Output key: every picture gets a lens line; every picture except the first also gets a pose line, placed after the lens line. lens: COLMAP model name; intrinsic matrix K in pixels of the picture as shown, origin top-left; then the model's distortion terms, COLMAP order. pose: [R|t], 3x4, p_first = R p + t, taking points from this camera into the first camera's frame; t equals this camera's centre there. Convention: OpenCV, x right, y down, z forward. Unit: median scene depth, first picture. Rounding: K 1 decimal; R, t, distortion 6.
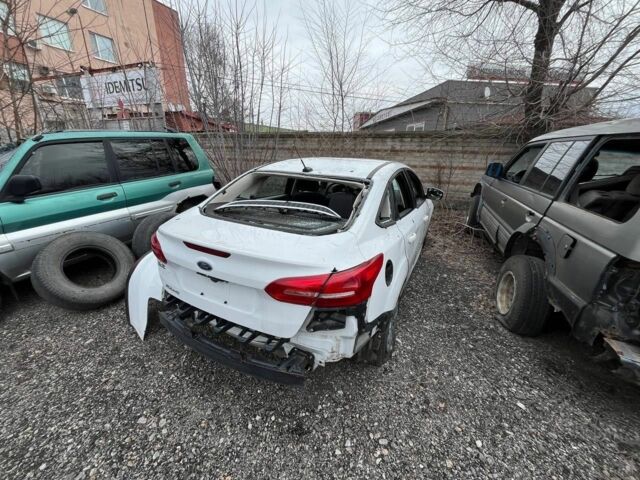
lens RADIAL K [[257.2, 0, 316.3], [0, 257.2, 241.3], [0, 0, 1]] dist [-0.003650, -0.000093]
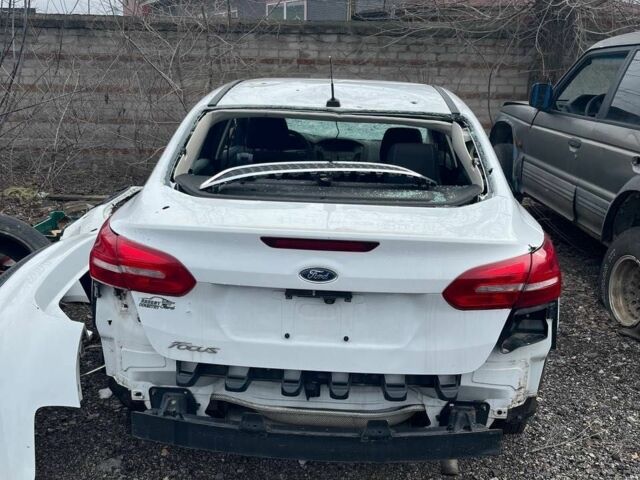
lens RADIAL K [[637.1, 0, 320.0], [0, 637.1, 240.0], [0, 0, 1]] dist [0.013353, 0.011060]
pose [[0.917769, -0.108997, 0.381863, -0.608767], [0.133045, 0.990417, -0.037061, 0.047160], [-0.374164, 0.084818, 0.923476, -0.175803]]
